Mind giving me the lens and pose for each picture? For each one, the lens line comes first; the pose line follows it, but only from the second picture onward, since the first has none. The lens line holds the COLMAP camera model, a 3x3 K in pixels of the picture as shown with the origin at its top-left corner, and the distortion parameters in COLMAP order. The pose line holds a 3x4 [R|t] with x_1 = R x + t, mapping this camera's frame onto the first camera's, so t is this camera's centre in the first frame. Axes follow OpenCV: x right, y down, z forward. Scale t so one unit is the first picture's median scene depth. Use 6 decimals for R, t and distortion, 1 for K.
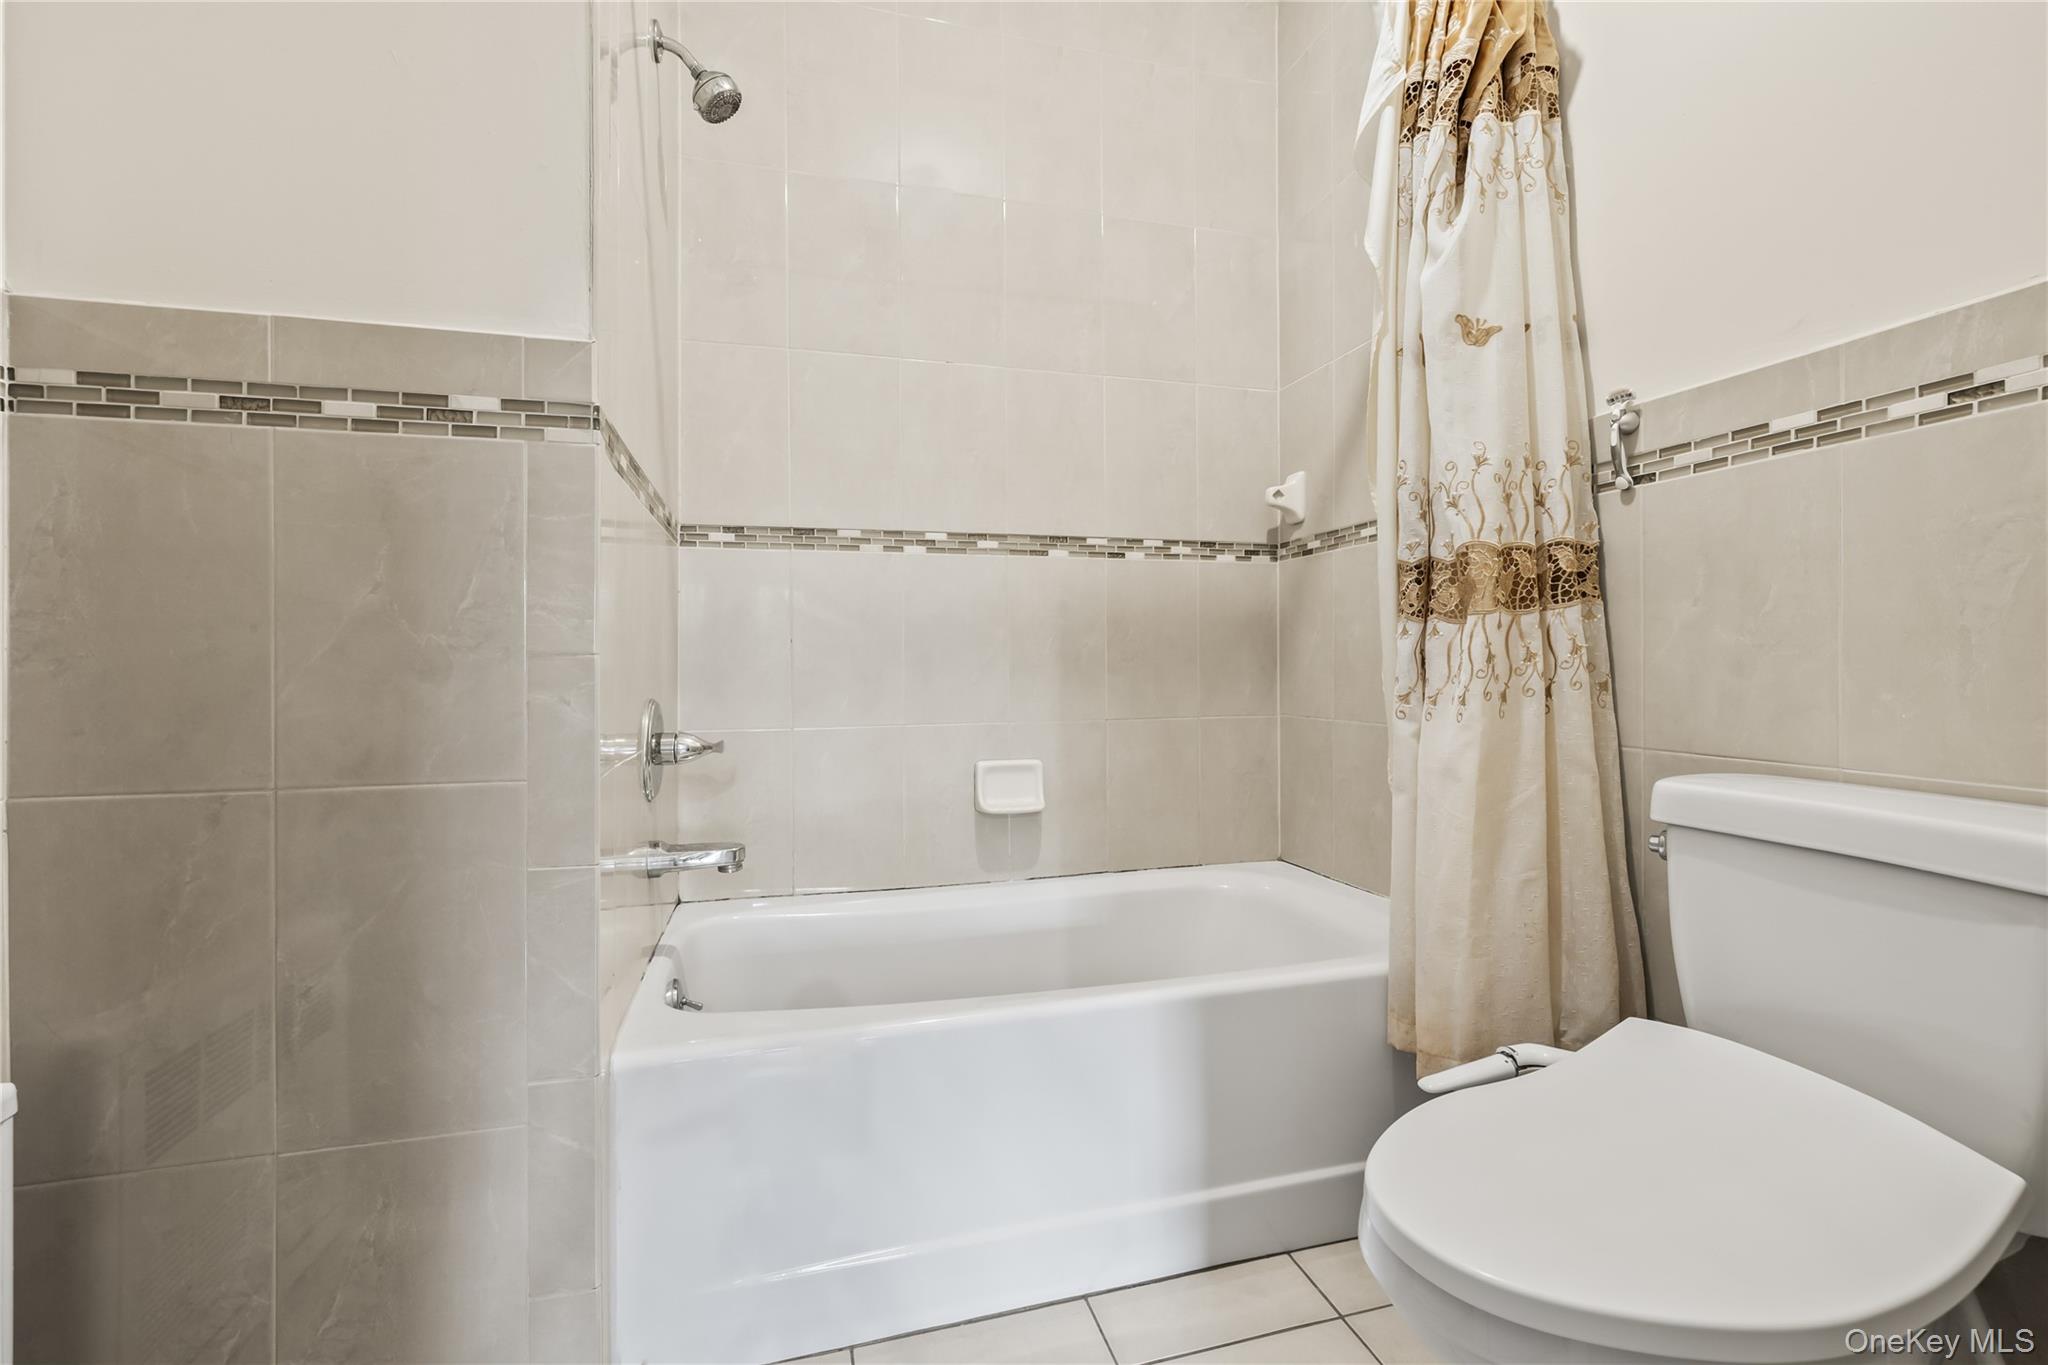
lens RADIAL K [[875.4, 0, 1023.6], [0, 875.4, 682.9], [0, 0, 1]] dist [0.001800, 0.000134]
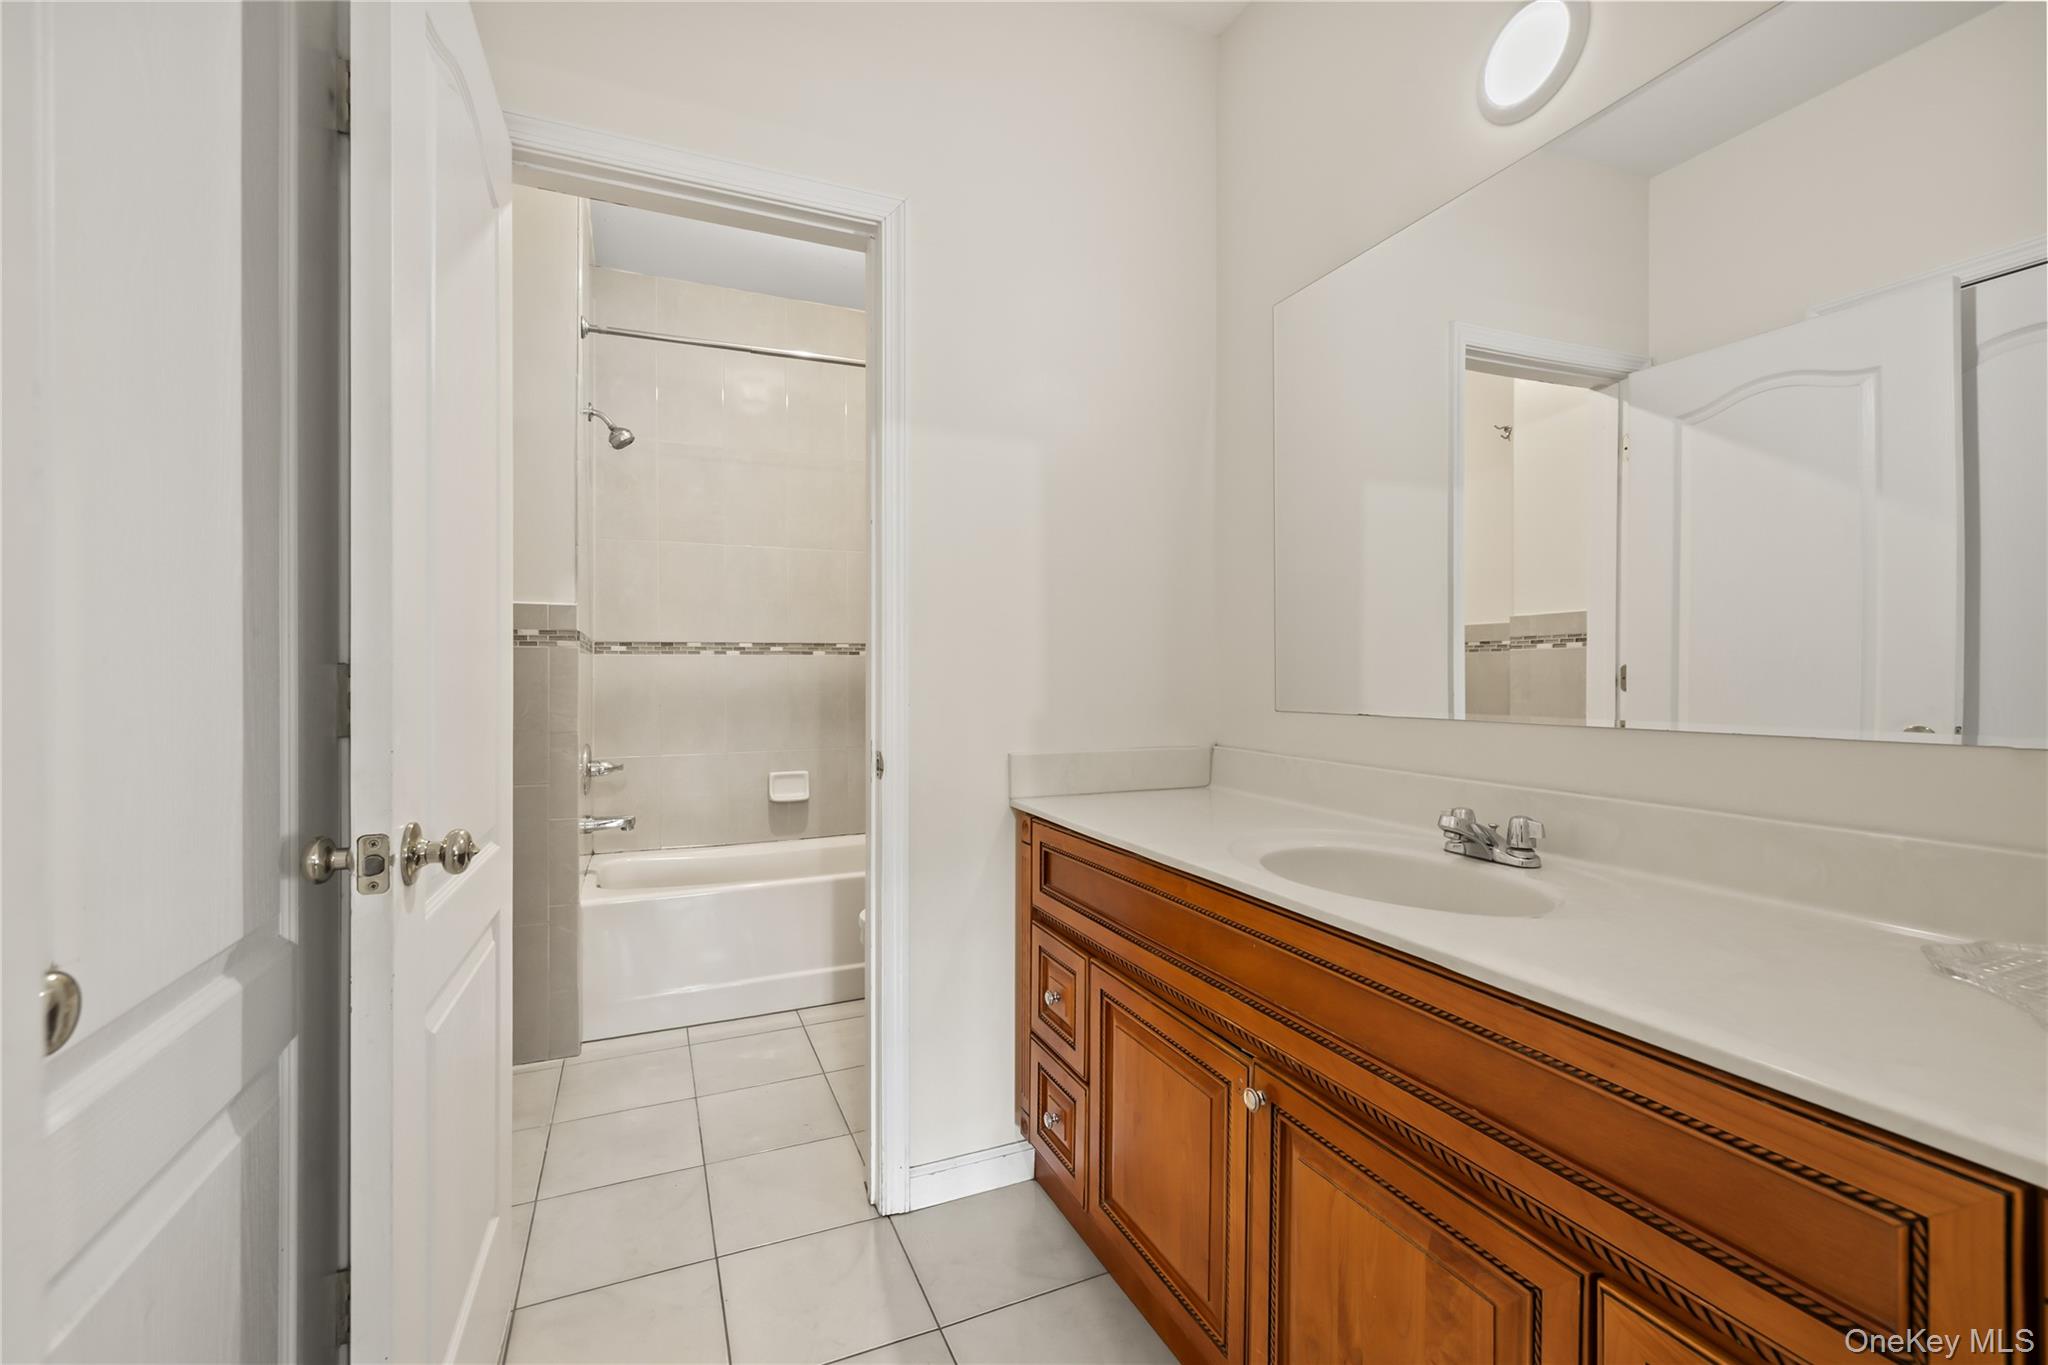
lens RADIAL K [[875.4, 0, 1026.7], [0, 875.4, 675.1], [0, 0, 1]] dist [0.001800, 0.000134]
pose [[0.990267, -0.003118, 0.139147, 0.222787], [0.006119, 0.999758, -0.021146, -0.068622], [-0.139047, 0.021792, 0.990046, -0.853928]]
